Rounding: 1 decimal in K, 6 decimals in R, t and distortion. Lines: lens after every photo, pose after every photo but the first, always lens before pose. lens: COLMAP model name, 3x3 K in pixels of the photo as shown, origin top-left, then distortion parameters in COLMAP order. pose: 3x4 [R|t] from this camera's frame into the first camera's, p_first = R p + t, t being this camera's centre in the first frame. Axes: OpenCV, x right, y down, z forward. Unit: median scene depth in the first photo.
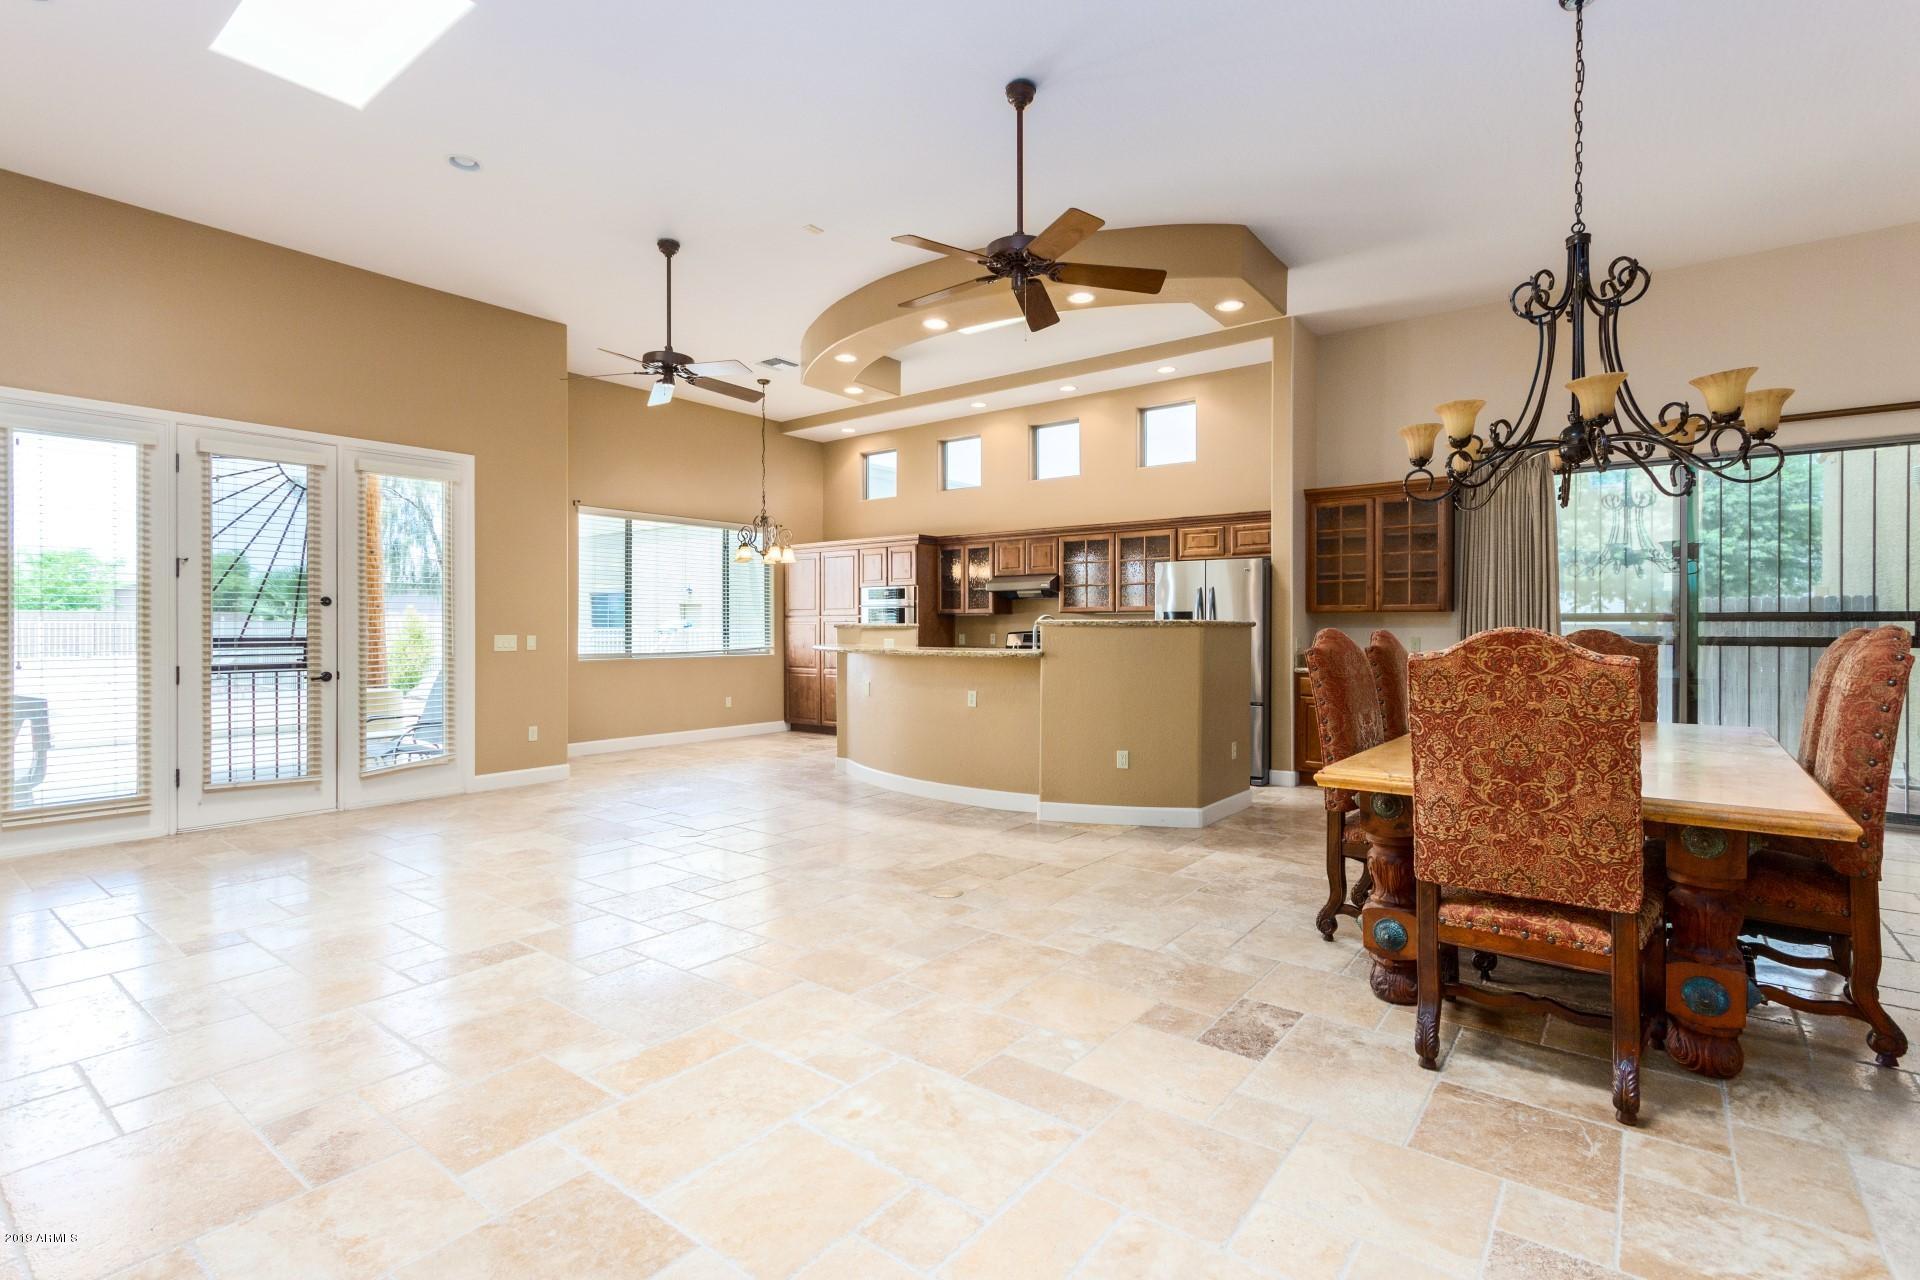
lens RADIAL K [[891.3, 0, 962.4], [0, 891.3, 629.7], [0, 0, 1]] dist [0.009014, 0.000630]
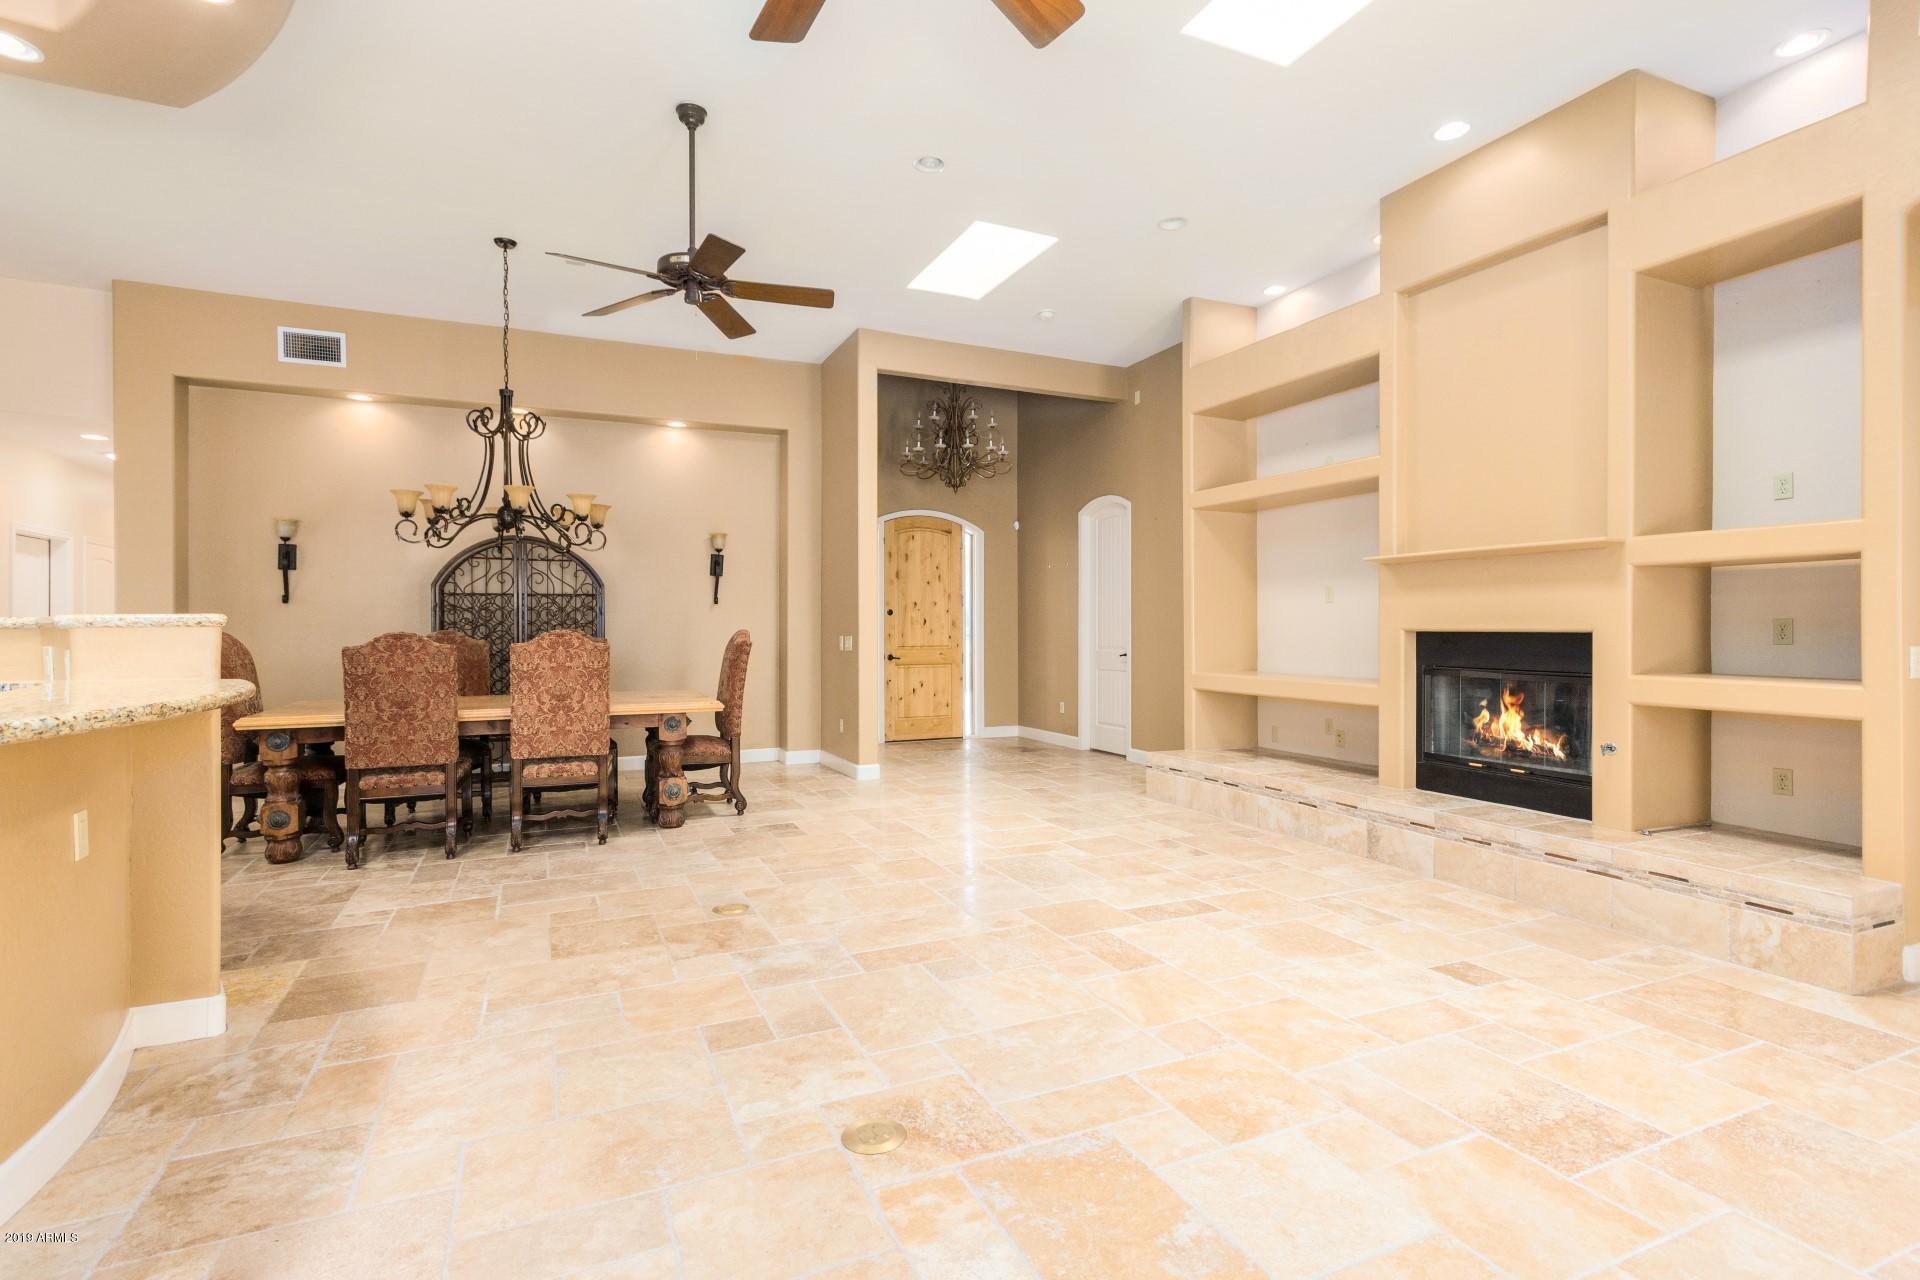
lens RADIAL K [[926.2, 0, 964.8], [0, 926.2, 635.3], [0, 0, 1]] dist [0.007963, 0.002843]
pose [[-0.885605, -0.000943, 0.464438, -0.468774], [0.002924, 0.999967, 0.007606, -0.001790], [-0.464429, 0.008094, -0.885573, 1.184457]]
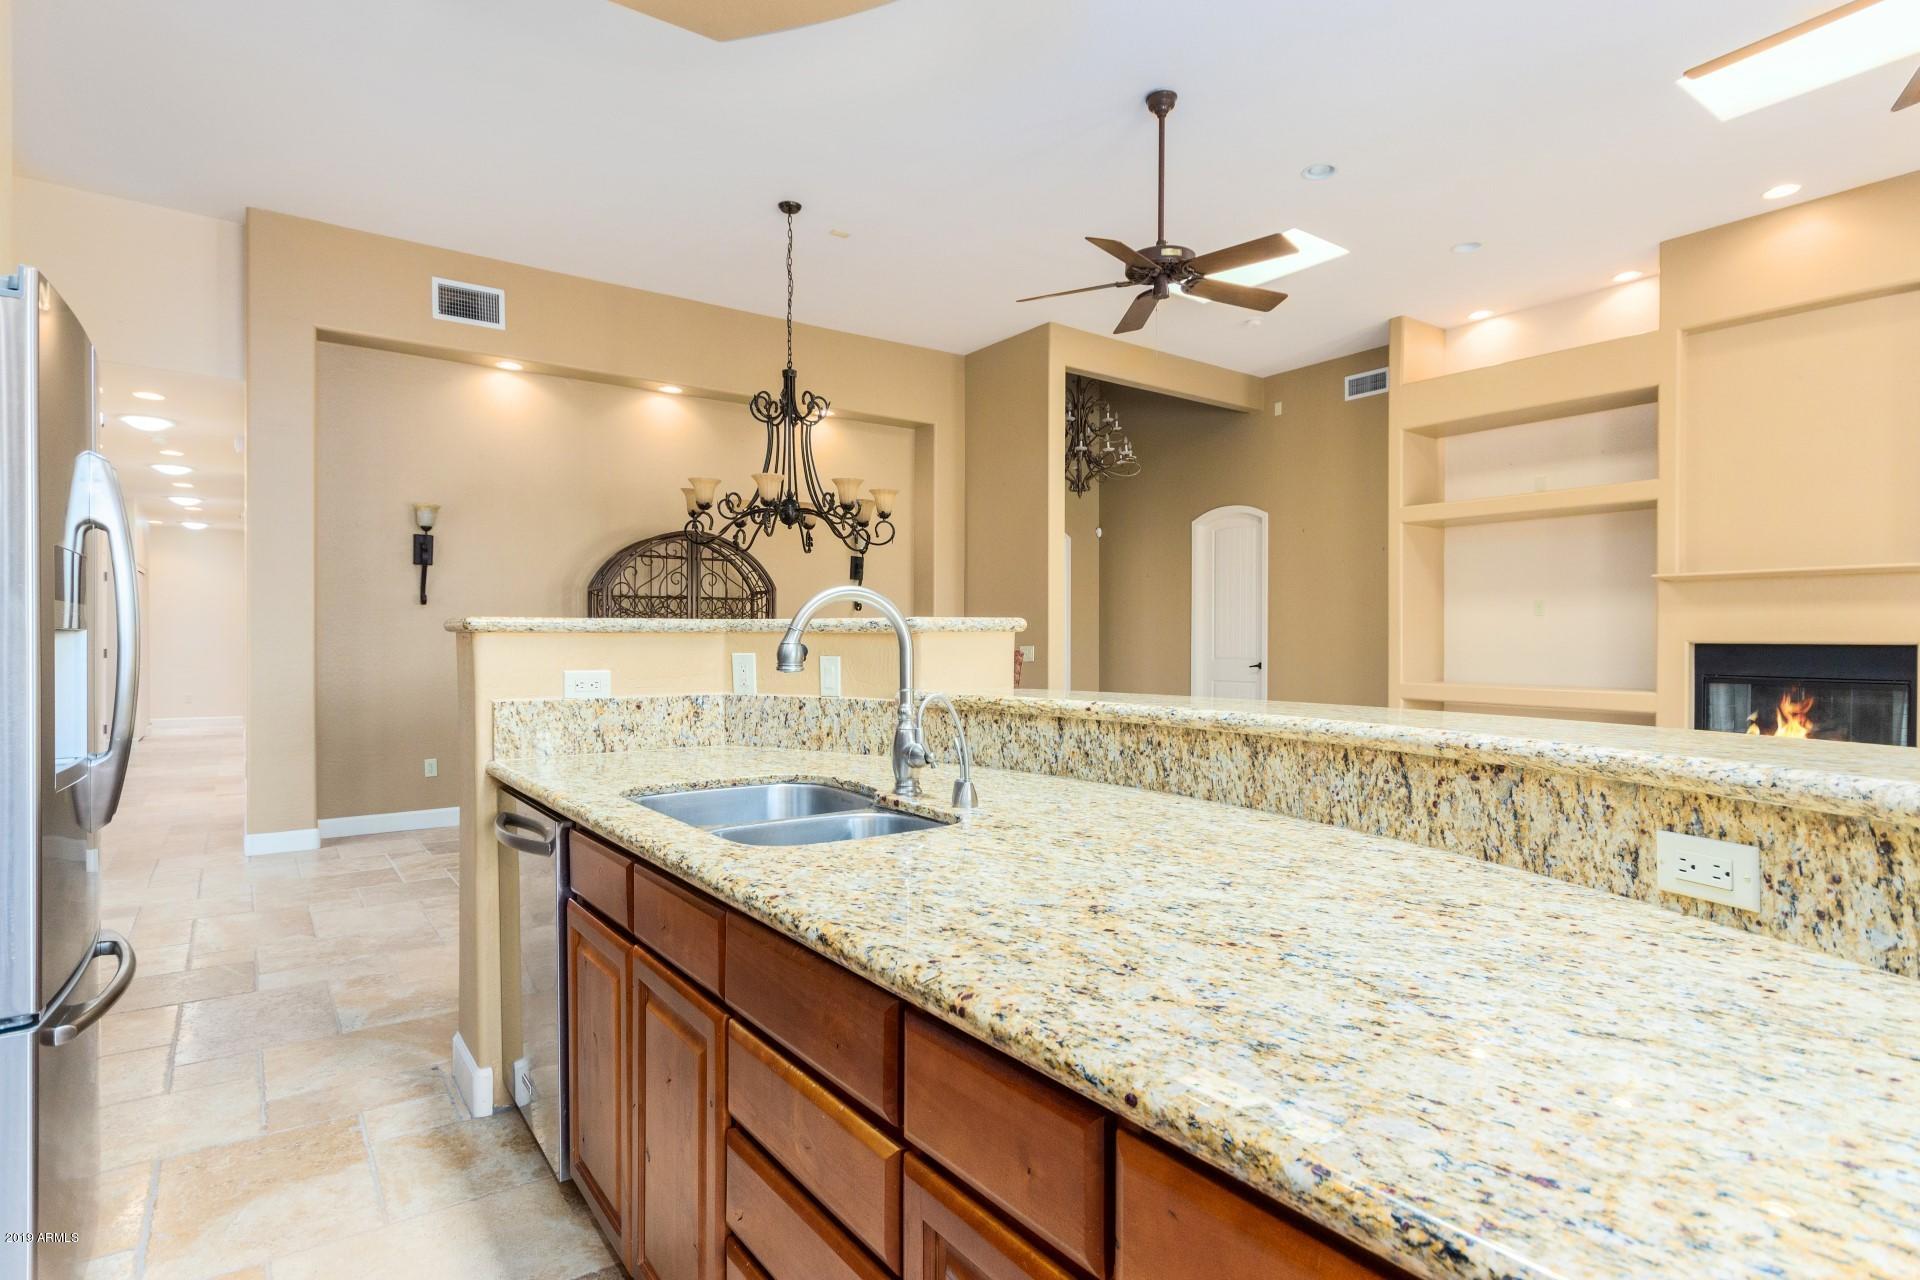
lens RADIAL K [[987.4, 0, 964.6], [0, 987.4, 651.6], [0, 0, 1]] dist [0.002532, 0.000288]
pose [[-0.959710, -0.006000, 0.280927, -0.025129], [-0.002548, 0.999917, 0.012653, -0.000692], [-0.280980, 0.011427, -0.959646, 1.386381]]
